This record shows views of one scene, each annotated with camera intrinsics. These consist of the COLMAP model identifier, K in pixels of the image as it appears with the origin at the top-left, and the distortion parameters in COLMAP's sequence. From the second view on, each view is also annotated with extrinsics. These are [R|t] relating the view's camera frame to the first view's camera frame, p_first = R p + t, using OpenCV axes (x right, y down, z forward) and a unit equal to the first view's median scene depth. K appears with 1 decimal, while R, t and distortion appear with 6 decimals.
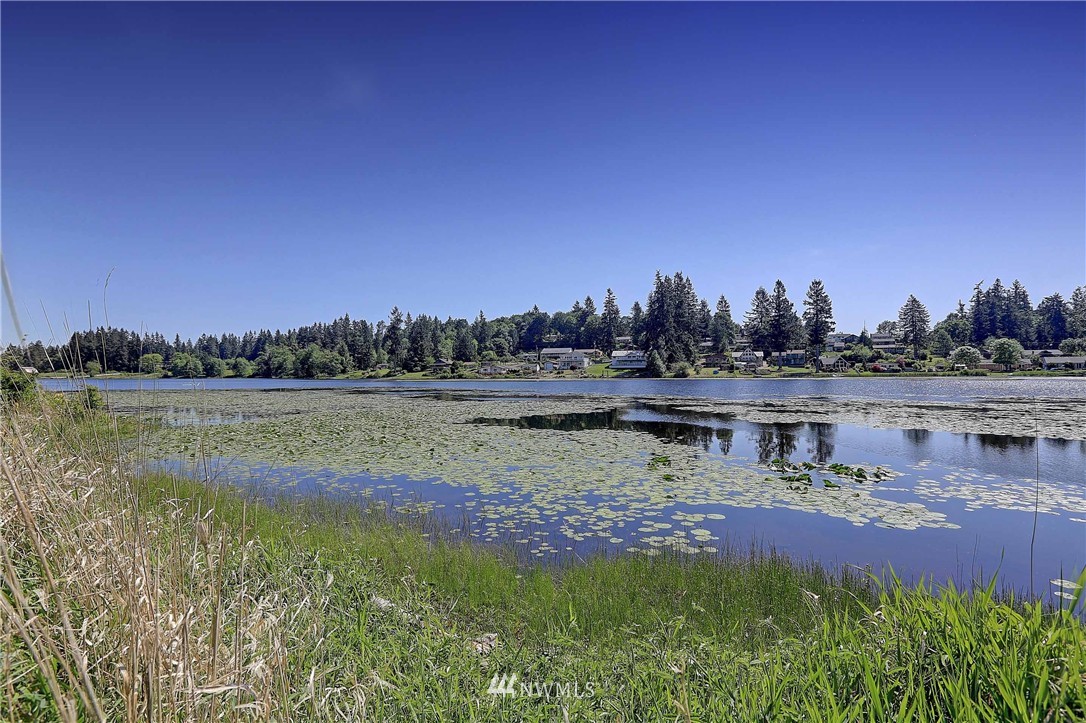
lens RADIAL K [[498.9, 0, 543.8], [0, 498.9, 356.7], [0, 0, 1]] dist [-0.008110, 0.000116]
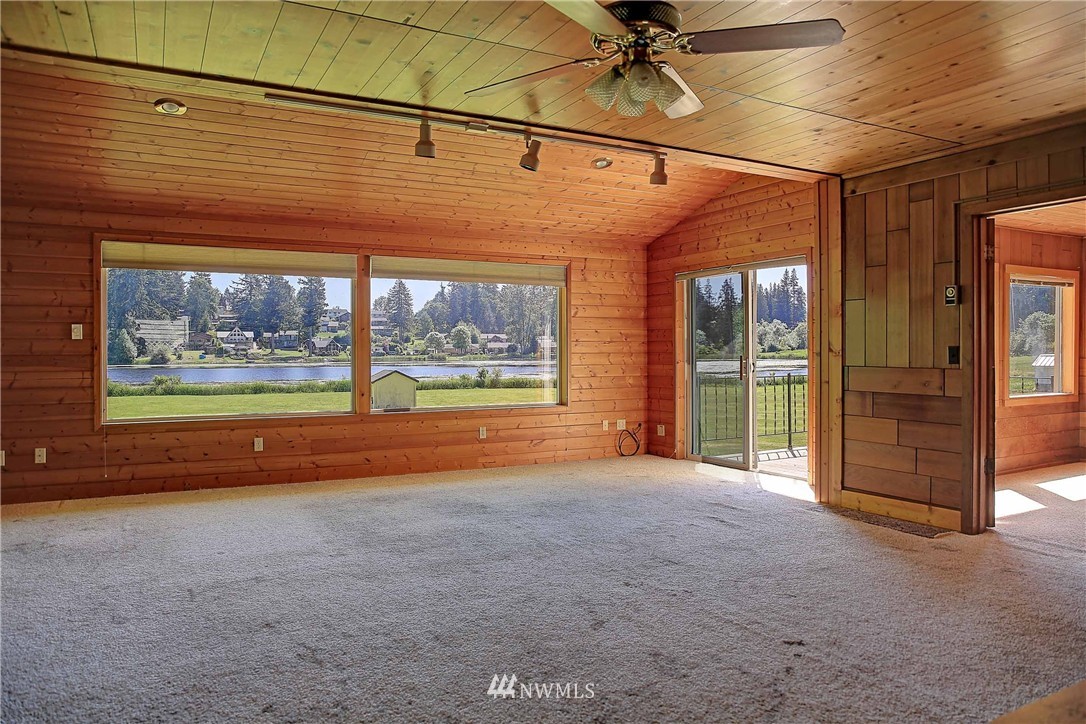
lens RADIAL K [[736.5, 0, 541.5], [0, 736.5, 355.4], [0, 0, 1]] dist [-0.066251, 0.029404]
pose [[0.692826, -0.004329, 0.721092, -0.118725], [-0.023703, 0.999305, 0.028773, -0.016297], [-0.720715, -0.037027, 0.692242, -0.222809]]
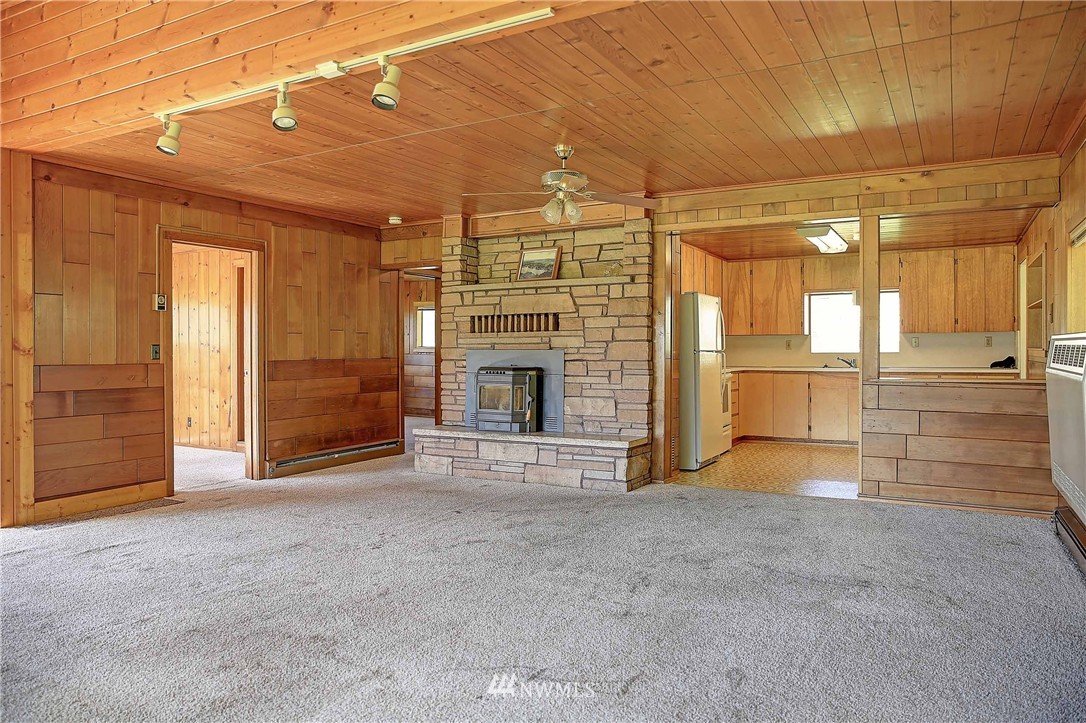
lens RADIAL K [[736.5, 0, 543.4], [0, 736.5, 354.7], [0, 0, 1]] dist [-0.066251, 0.029404]
pose [[-0.979060, 0.003710, 0.203538, 0.073513], [-0.002280, 0.999571, -0.029188, 0.025322], [-0.203559, -0.029041, -0.978632, 0.828220]]
